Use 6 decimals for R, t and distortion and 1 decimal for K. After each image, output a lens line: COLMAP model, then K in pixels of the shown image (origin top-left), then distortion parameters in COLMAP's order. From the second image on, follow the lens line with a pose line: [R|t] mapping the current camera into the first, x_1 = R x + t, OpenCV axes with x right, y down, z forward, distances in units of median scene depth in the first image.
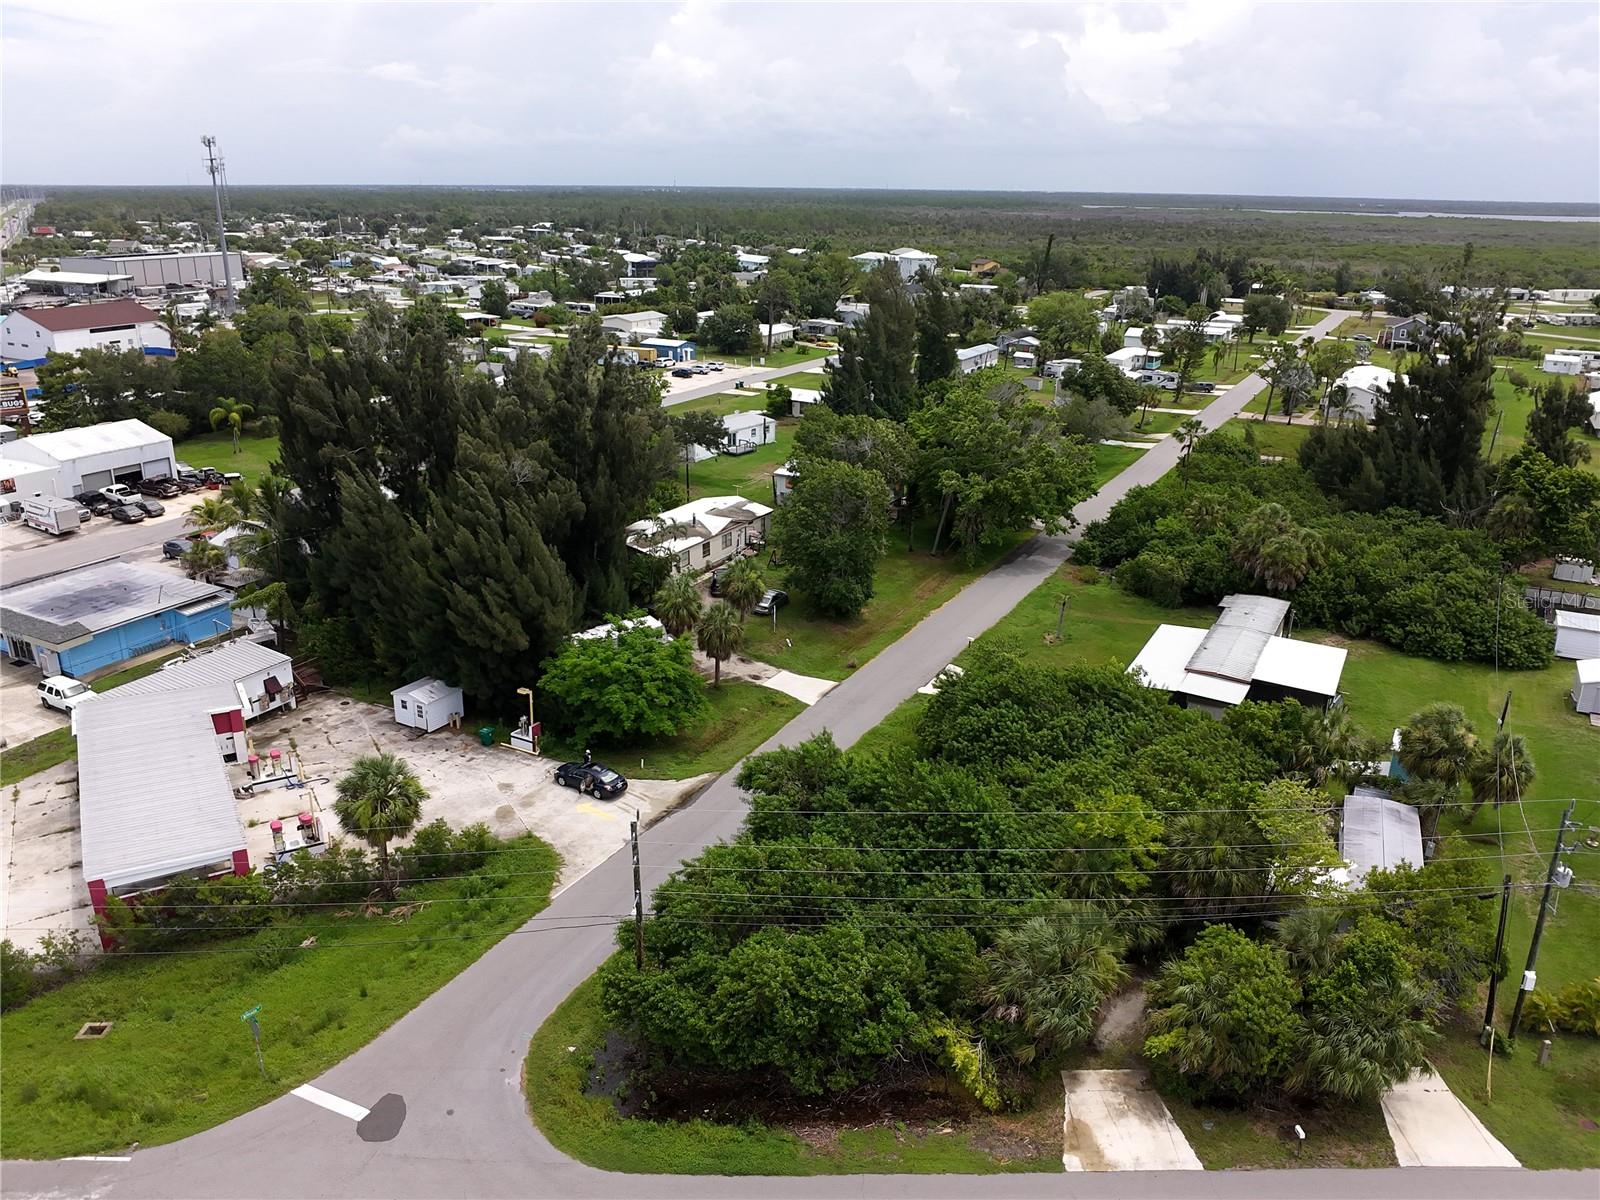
lens RADIAL K [[1182.9, 0, 804.3], [0, 1182.9, 597.9], [0, 0, 1]] dist [-0.026438, -0.012877]
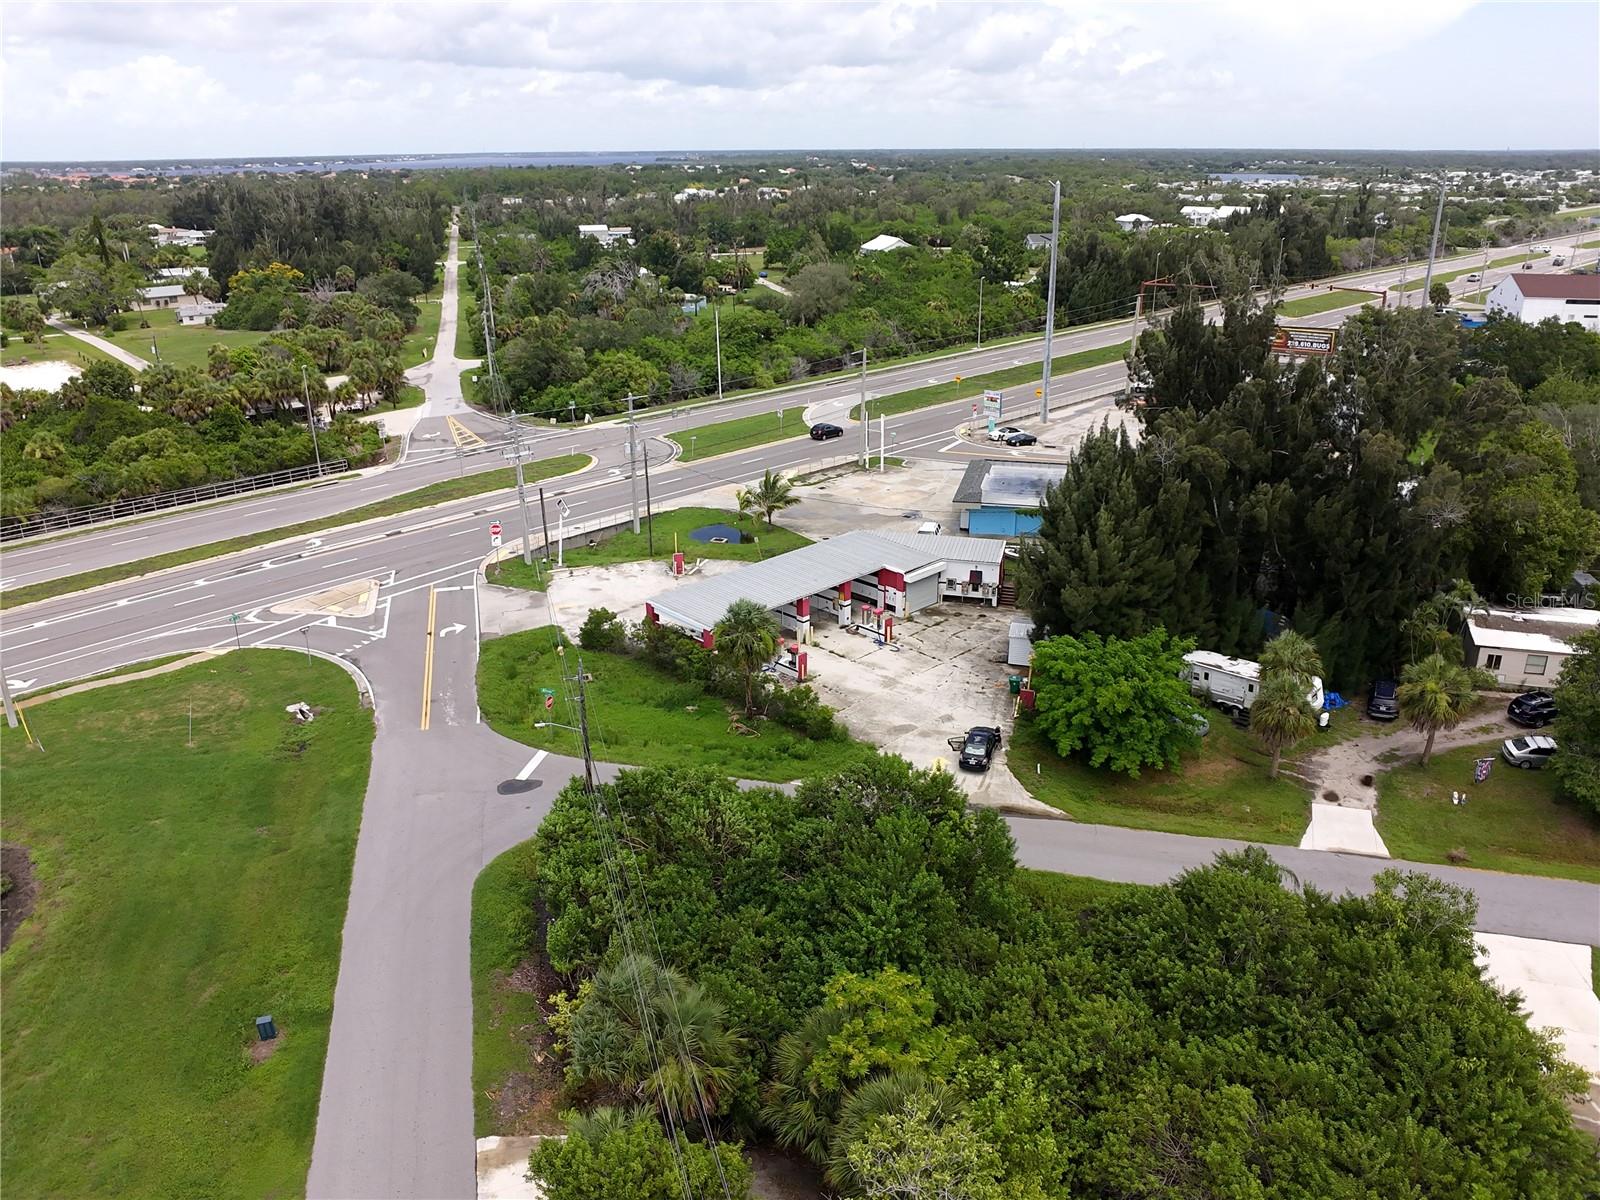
lens RADIAL K [[1182.9, 0, 804.3], [0, 1182.9, 597.9], [0, 0, 1]] dist [-0.026438, -0.012877]
pose [[0.243439, 0.335375, -0.910088, 0.480348], [-0.312258, 0.915460, 0.253828, -0.125422], [0.918277, 0.222391, 0.327582, 0.380109]]
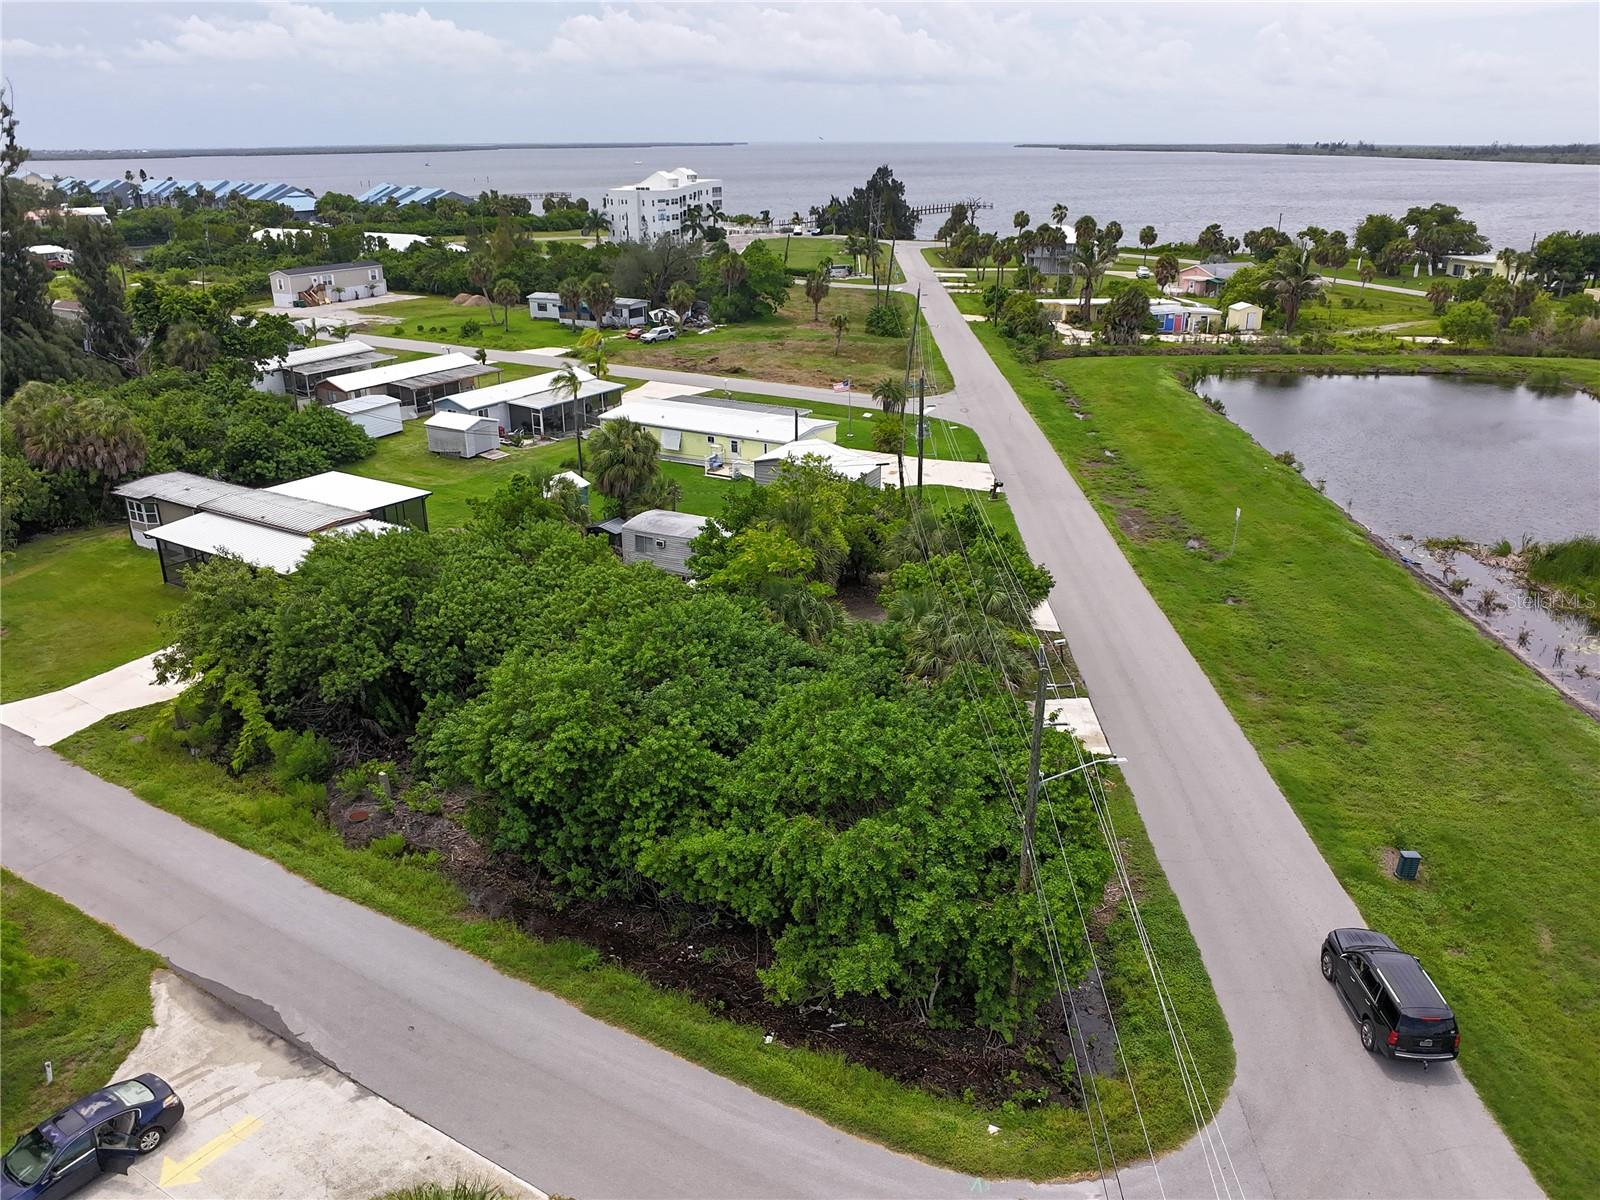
lens RADIAL K [[1182.9, 0, 804.3], [0, 1182.9, 597.9], [0, 0, 1]] dist [-0.026438, -0.012877]
pose [[0.053992, -0.372981, 0.926267, -0.346346], [0.334275, 0.880850, 0.335208, -0.047203], [-0.940928, 0.291529, 0.172237, 0.477510]]
